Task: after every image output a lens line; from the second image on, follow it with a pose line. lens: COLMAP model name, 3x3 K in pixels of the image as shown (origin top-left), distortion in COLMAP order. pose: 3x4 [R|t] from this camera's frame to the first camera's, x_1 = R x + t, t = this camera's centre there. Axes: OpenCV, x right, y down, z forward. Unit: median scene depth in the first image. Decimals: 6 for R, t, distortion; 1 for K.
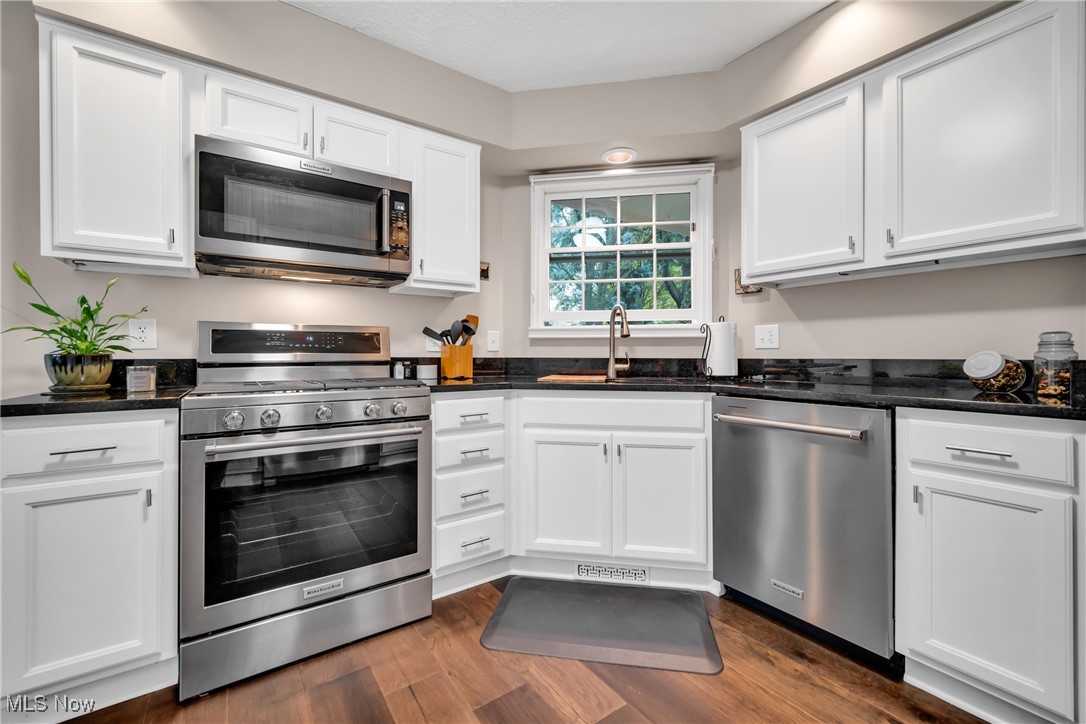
lens RADIAL K [[431.7, 0, 559.4], [0, 431.7, 354.9], [0, 0, 1]] dist [-0.001144, -0.000185]
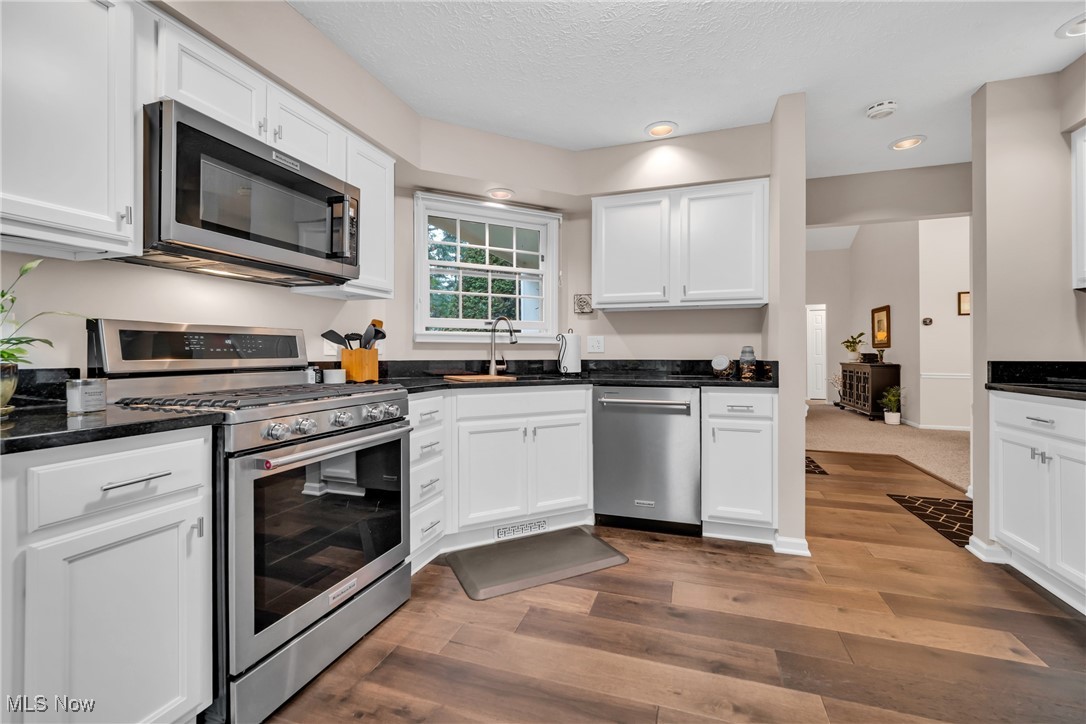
lens RADIAL K [[433.8, 0, 536.5], [0, 433.8, 355.0], [0, 0, 1]] dist [0.000349, -0.000109]
pose [[0.821444, -0.002678, 0.570283, -0.591411], [0.000192, 0.999990, 0.004420, -0.015491], [-0.570289, -0.003521, 0.821437, -0.077633]]
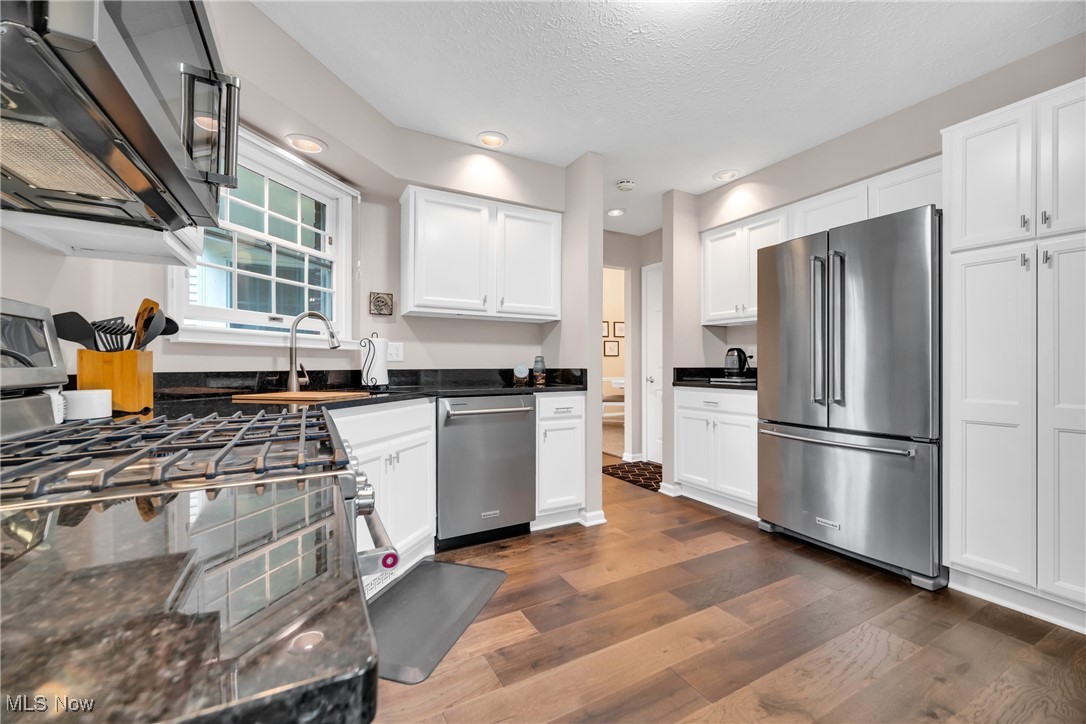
lens RADIAL K [[452.1, 0, 529.2], [0, 452.1, 364.7], [0, 0, 1]] dist [0.009645, 0.000013]
pose [[0.146394, -0.001458, 0.989225, -0.895494], [-0.001742, 0.999997, 0.001731, -0.009350], [-0.989225, -0.001977, 0.146391, 0.503383]]
